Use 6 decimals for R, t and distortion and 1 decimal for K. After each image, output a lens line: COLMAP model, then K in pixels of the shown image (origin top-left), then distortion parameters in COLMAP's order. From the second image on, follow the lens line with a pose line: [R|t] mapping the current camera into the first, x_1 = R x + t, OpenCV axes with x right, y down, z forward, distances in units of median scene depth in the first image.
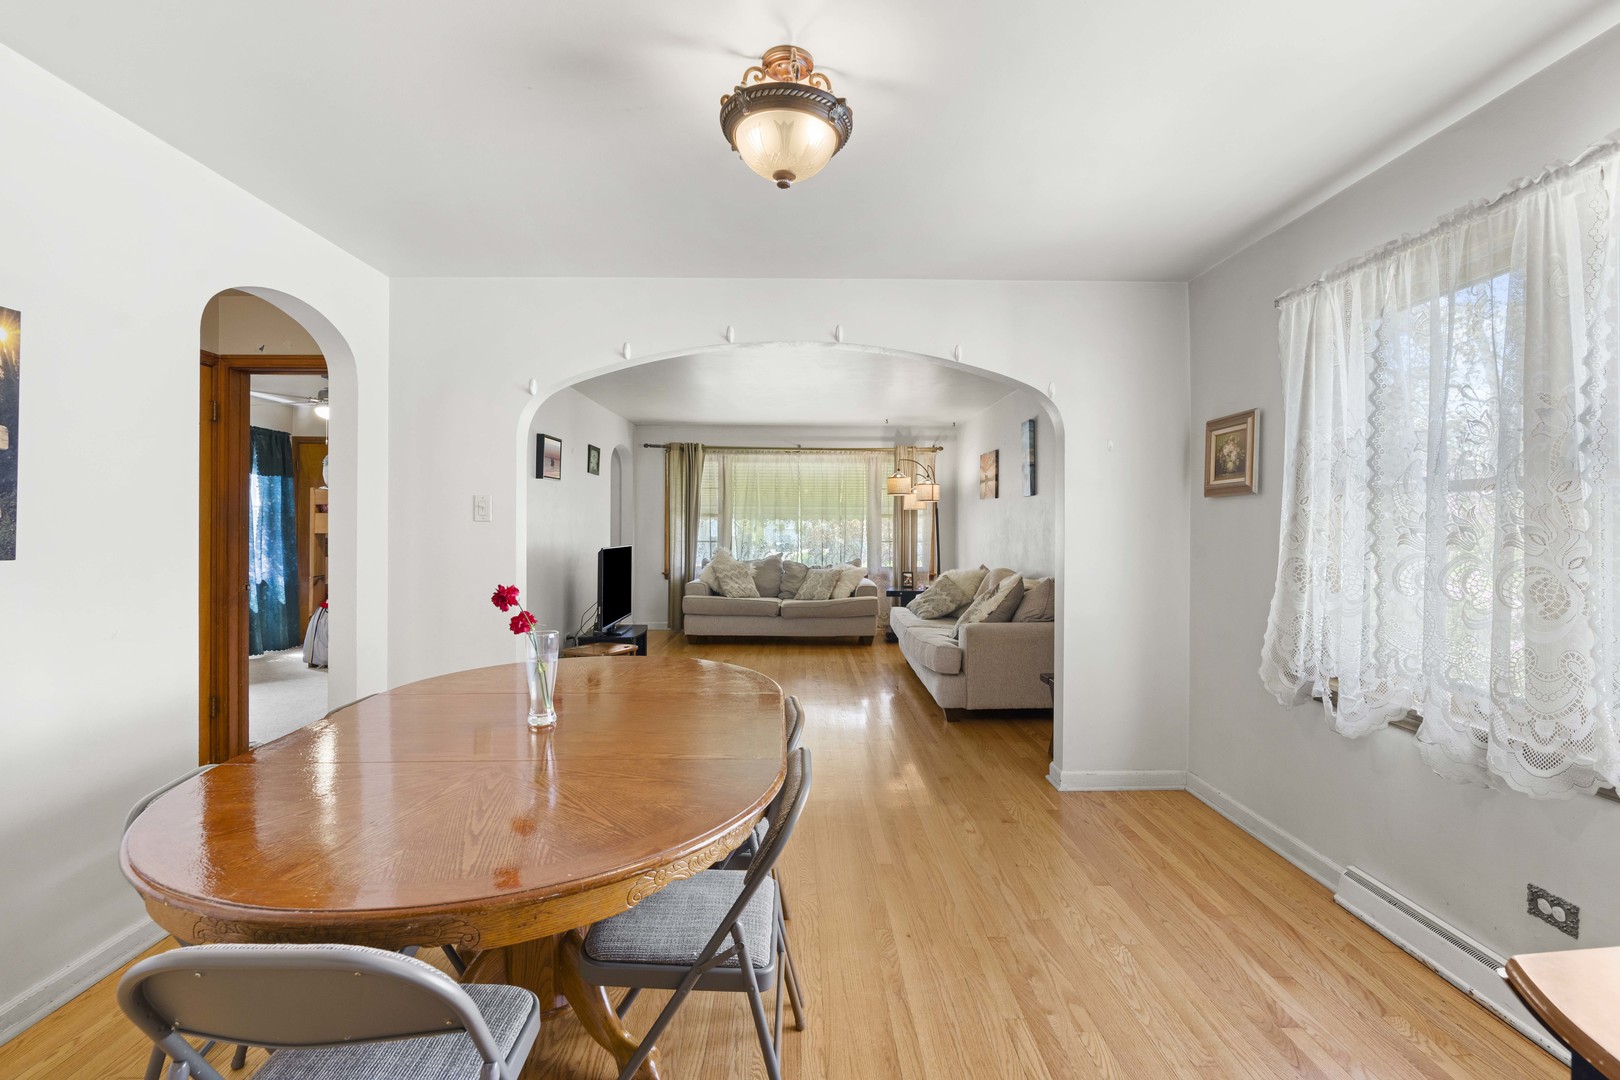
lens RADIAL K [[742.6, 0, 807.2], [0, 742.6, 529.4], [0, 0, 1]] dist [-0.013955, 0.004030]
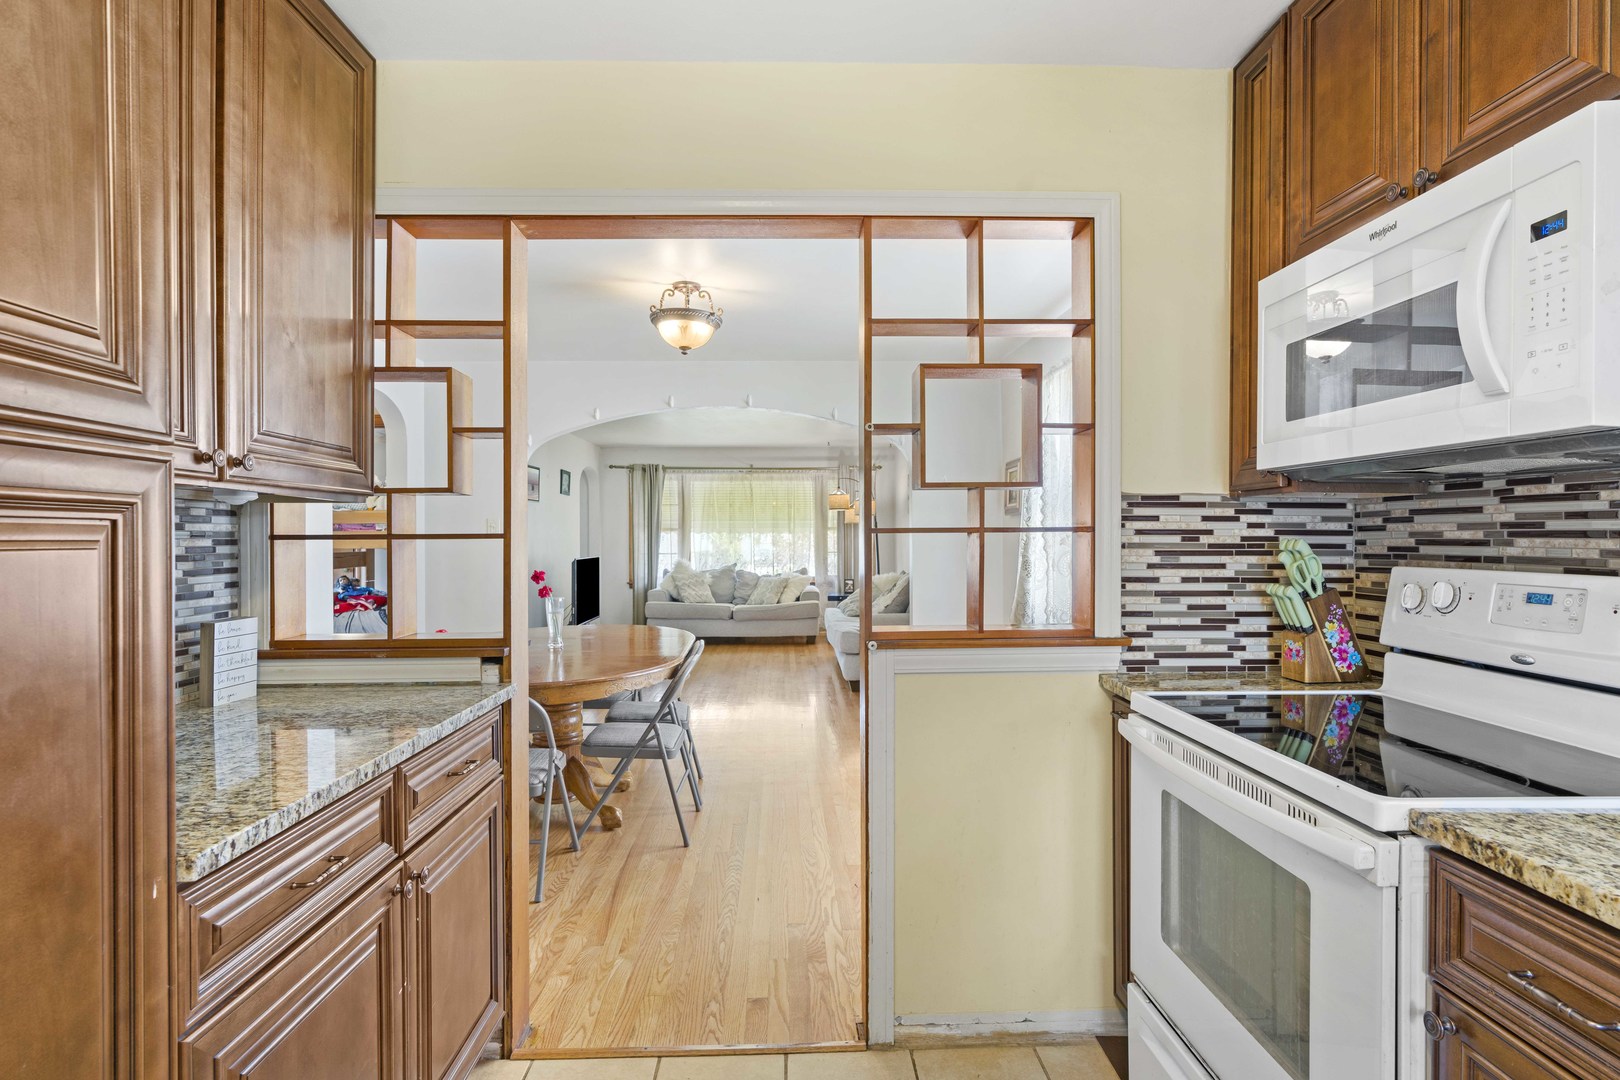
lens RADIAL K [[841.3, 0, 808.3], [0, 841.3, 548.1], [0, 0, 1]] dist [0.000434, 0.000173]
pose [[0.999834, -0.008782, 0.015984, 0.054757], [0.008676, 0.999940, 0.006673, 0.001906], [-0.016041, -0.006533, 0.999850, -0.253626]]
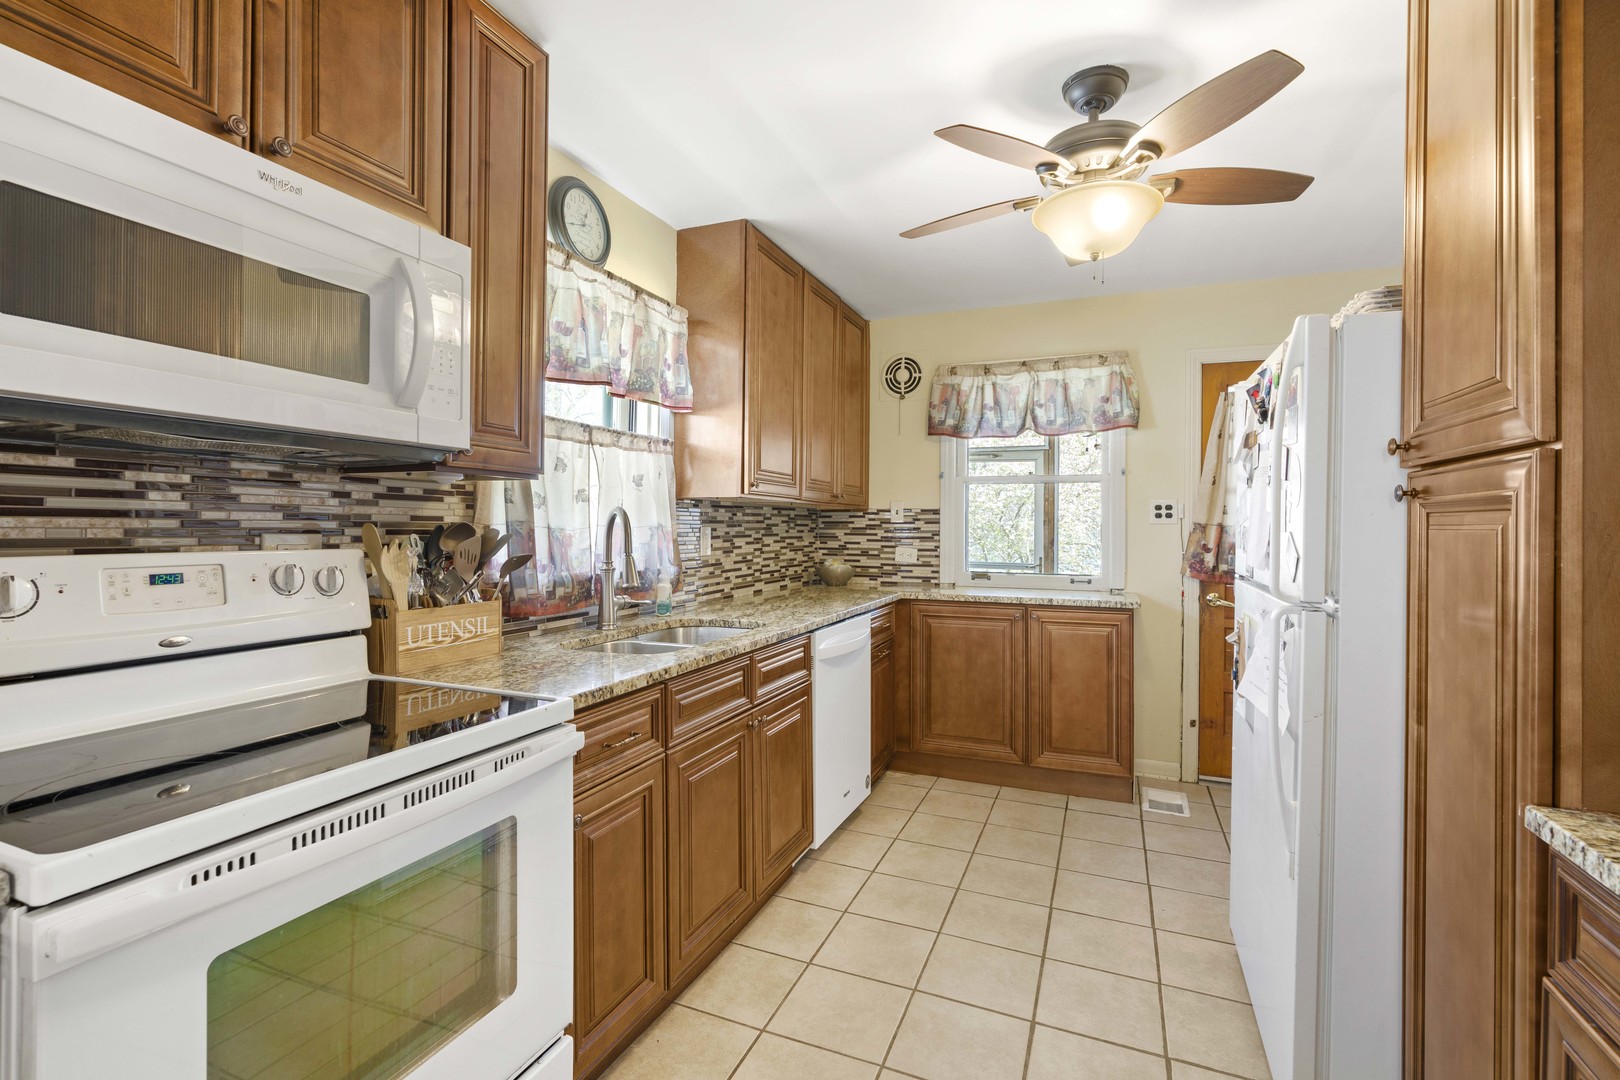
lens RADIAL K [[742.6, 0, 800.8], [0, 742.6, 526.4], [0, 0, 1]] dist [-0.013955, 0.004030]
pose [[-0.915990, -0.013351, 0.400980, -0.031462], [-0.010527, 0.999902, 0.009246, 0.000024], [-0.401064, 0.004248, -0.916040, 0.658527]]
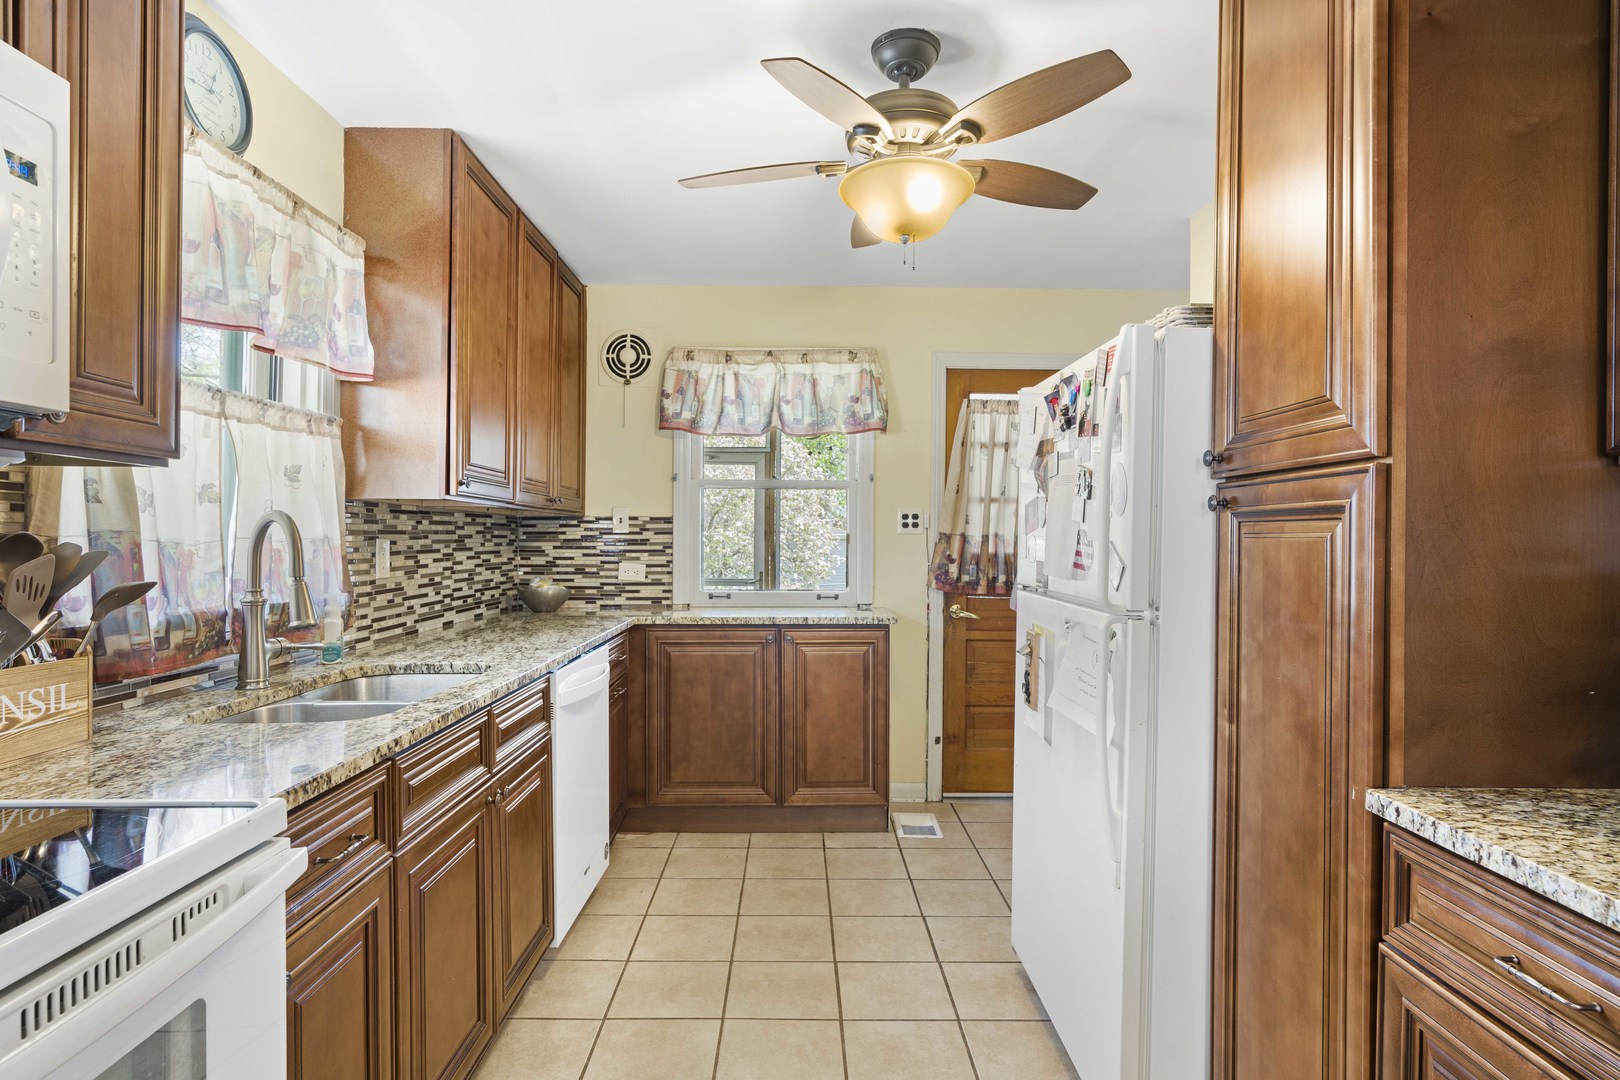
lens RADIAL K [[855.9, 0, 812.8], [0, 855.9, 542.3], [0, 0, 1]] dist [-0.012247, 0.005662]
pose [[-0.999946, -0.009220, -0.004694, 0.095112], [-0.009267, 0.999905, 0.010166, 0.002291], [0.004600, 0.010208, -0.999937, 0.638410]]
